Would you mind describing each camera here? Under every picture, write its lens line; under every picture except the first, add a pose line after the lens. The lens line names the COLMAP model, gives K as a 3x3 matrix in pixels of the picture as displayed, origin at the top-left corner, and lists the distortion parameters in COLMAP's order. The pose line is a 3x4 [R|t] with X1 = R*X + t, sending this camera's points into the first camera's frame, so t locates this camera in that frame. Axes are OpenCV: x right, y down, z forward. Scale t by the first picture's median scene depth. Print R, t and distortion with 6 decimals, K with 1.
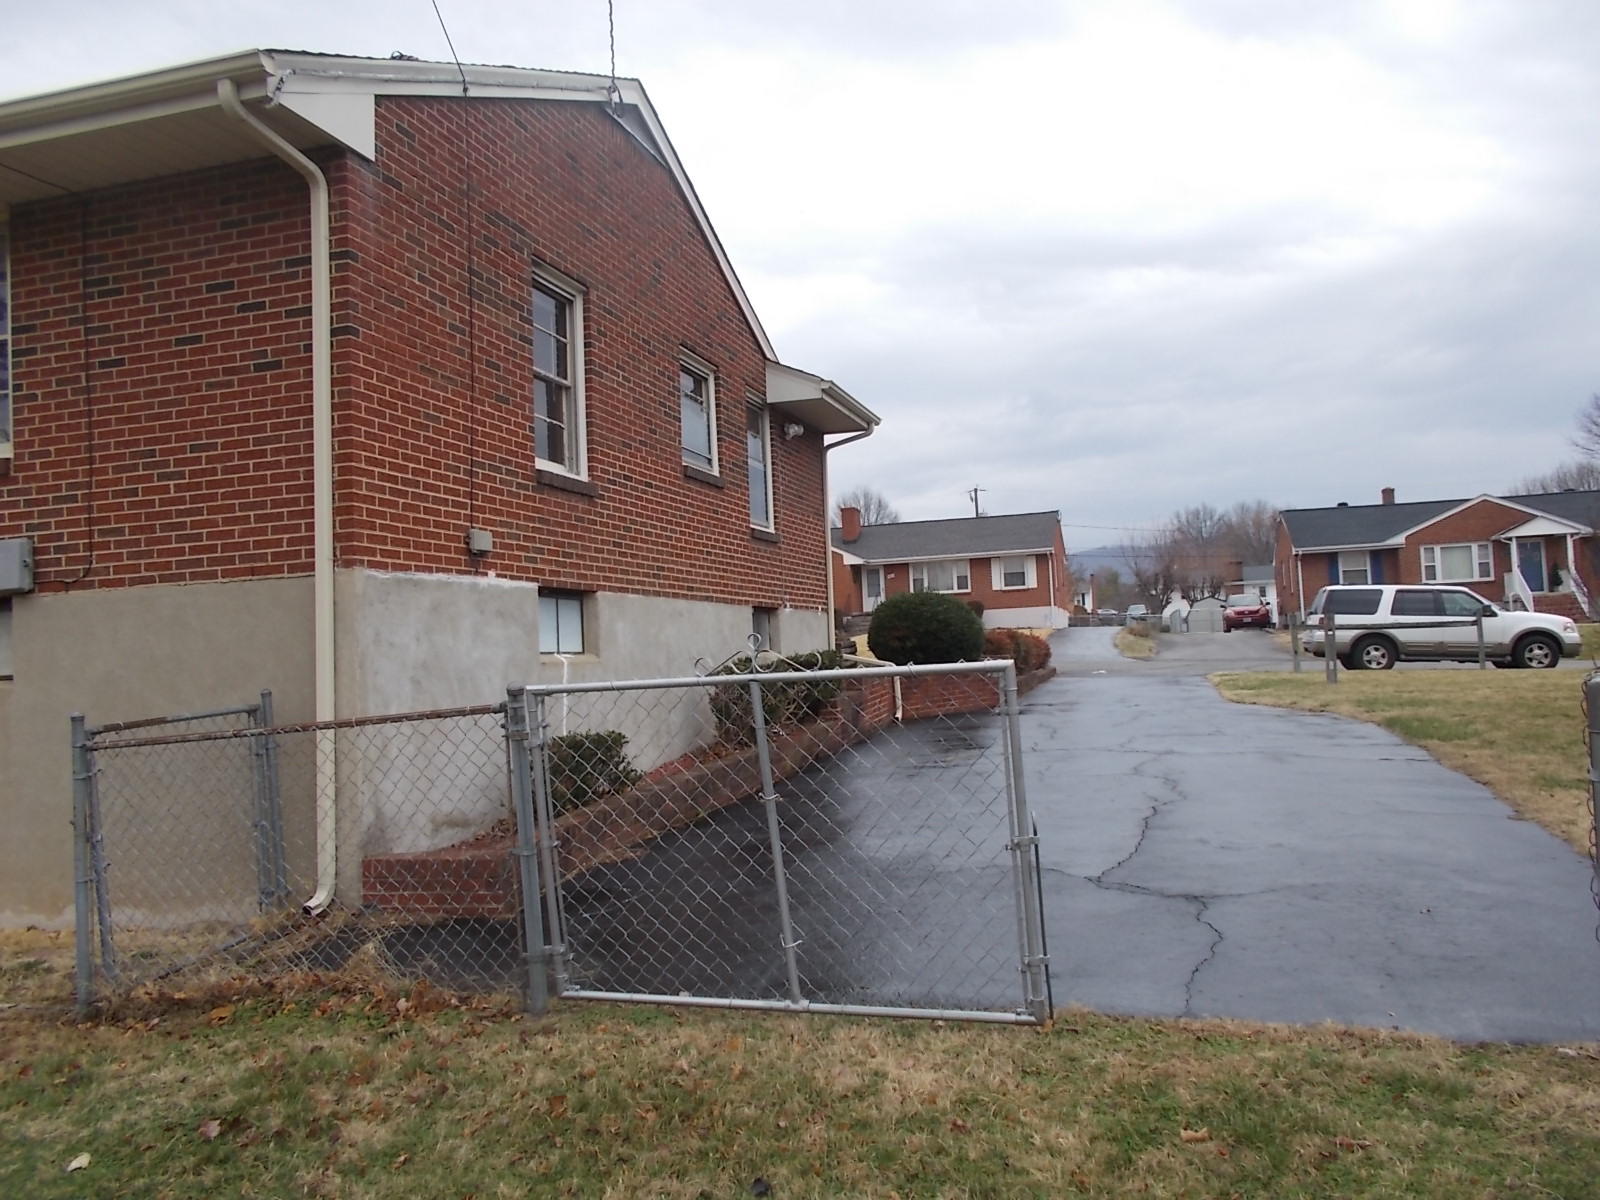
lens RADIAL K [[1231.8, 0, 801.3], [0, 1231.8, 604.1], [0, 0, 1]] dist [0.010525, -0.007293]
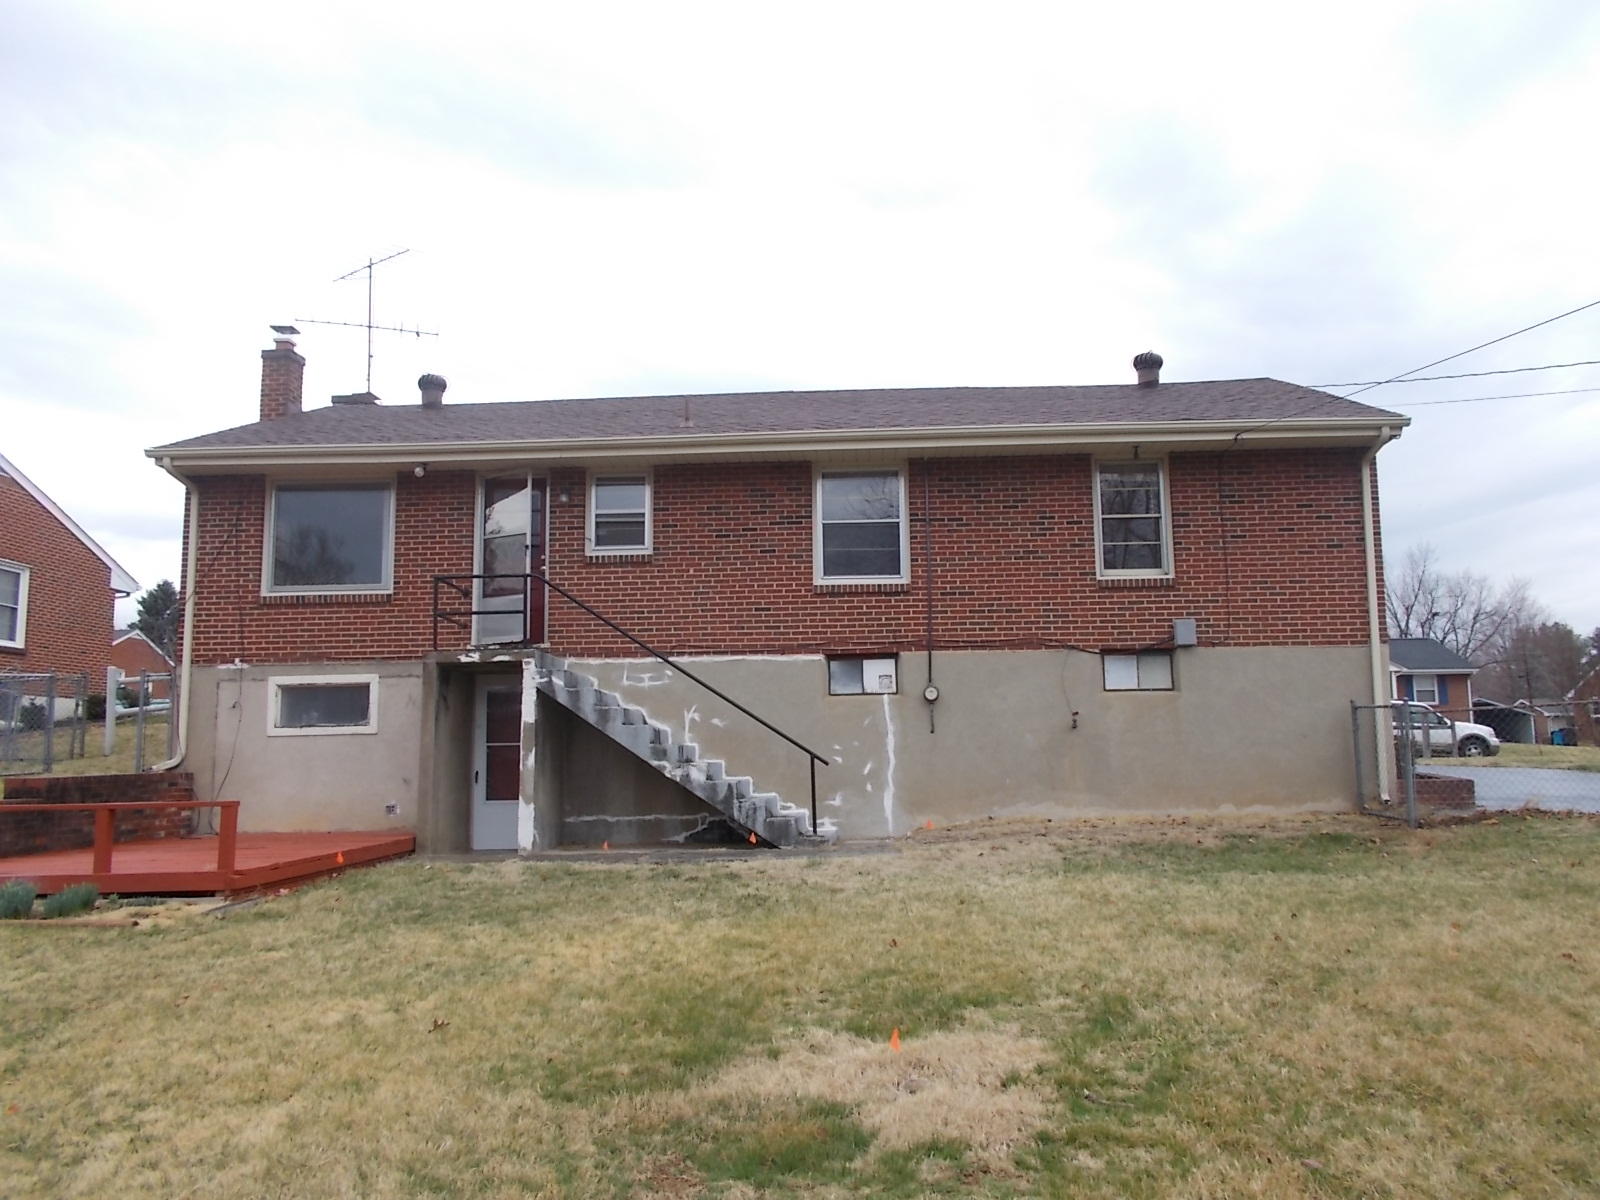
lens RADIAL K [[1231.8, 0, 798.9], [0, 1231.8, 597.2], [0, 0, 1]] dist [0.010525, -0.007293]
pose [[0.976631, 0.066648, 0.204326, -1.689014], [-0.047453, 0.994109, -0.097450, 0.137732], [-0.209617, 0.085476, 0.974040, -0.823587]]
